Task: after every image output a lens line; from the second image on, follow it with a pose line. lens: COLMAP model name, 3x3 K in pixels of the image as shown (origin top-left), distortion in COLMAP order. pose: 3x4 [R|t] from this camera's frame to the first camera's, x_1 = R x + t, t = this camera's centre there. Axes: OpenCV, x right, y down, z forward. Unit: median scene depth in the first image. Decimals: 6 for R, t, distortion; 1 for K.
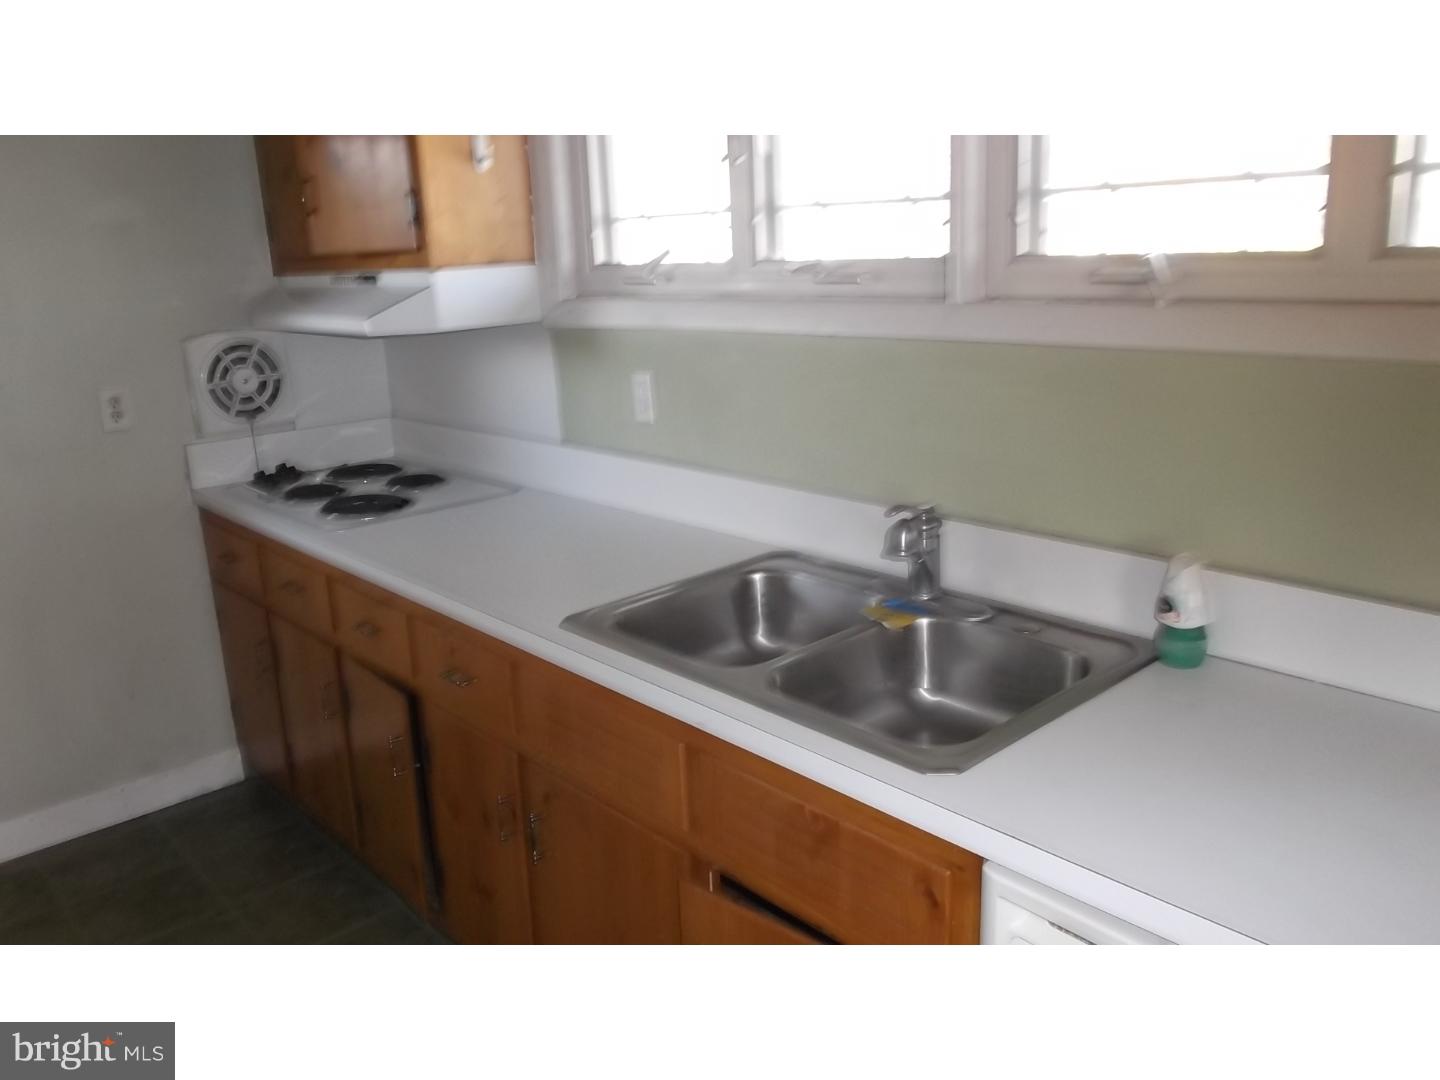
lens RADIAL K [[1196.9, 0, 720.0], [0, 1196.9, 540.0], [0, 0, 1]] dist [-0.005672, 0.001927]
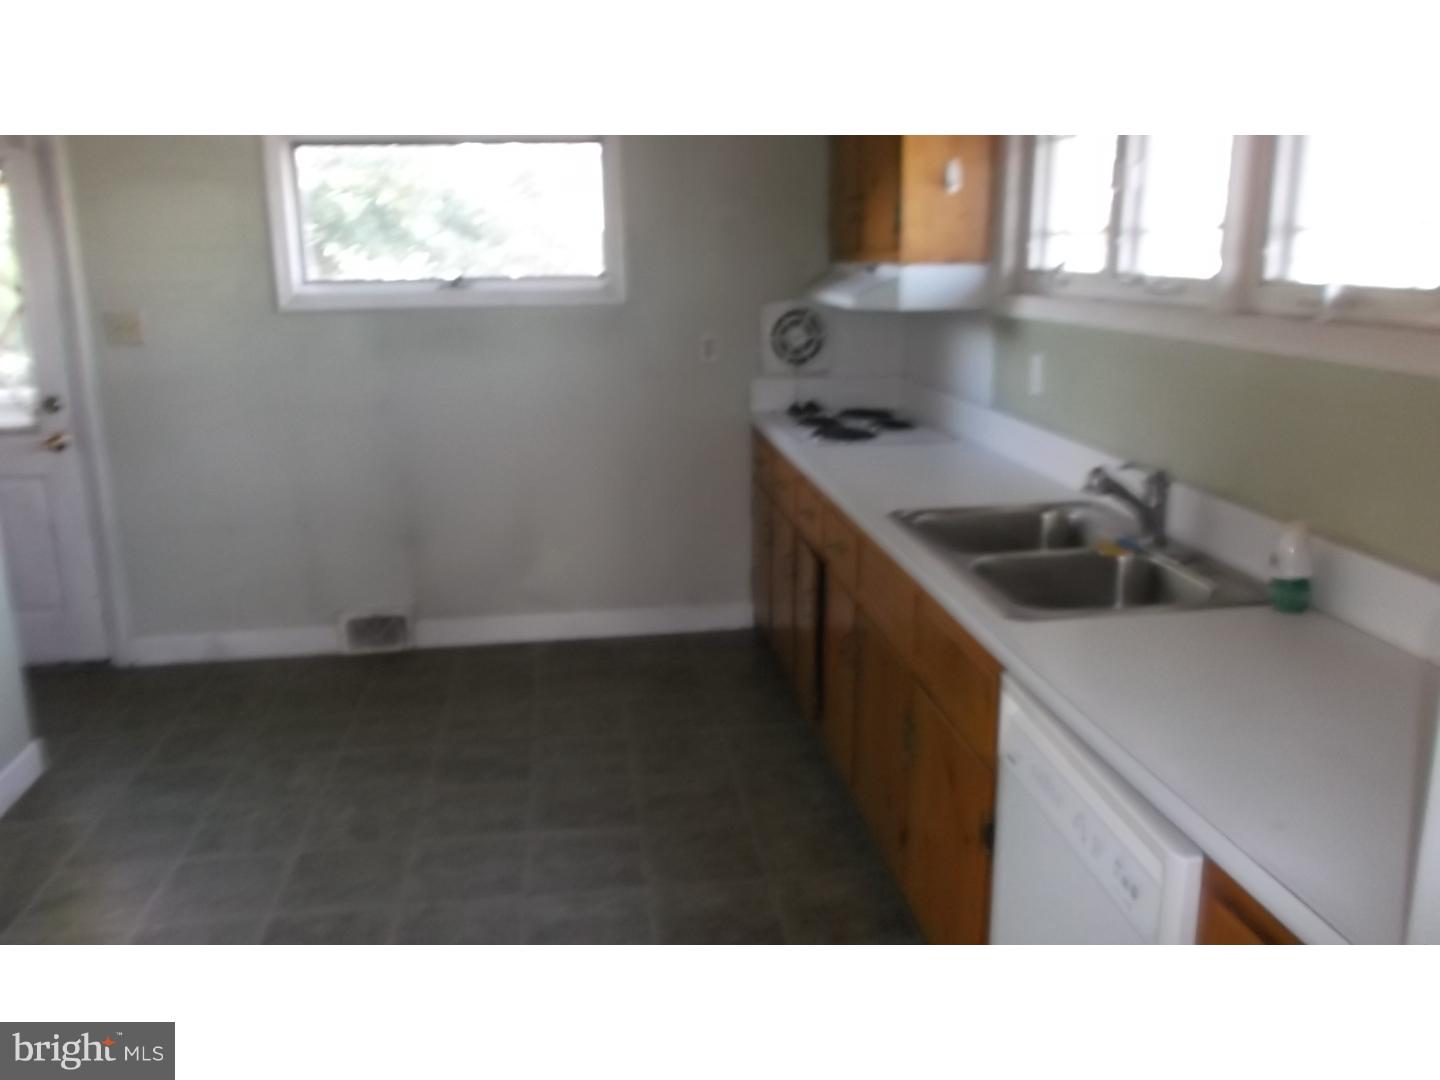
lens RADIAL K [[1196.9, 0, 720.0], [0, 1196.9, 540.0], [0, 0, 1]] dist [-0.005672, 0.001927]
pose [[0.833936, 0.175692, -0.523148, 0.319242], [-0.171701, 0.983522, 0.056598, 0.036338], [0.524471, 0.042626, 0.850361, -0.226816]]
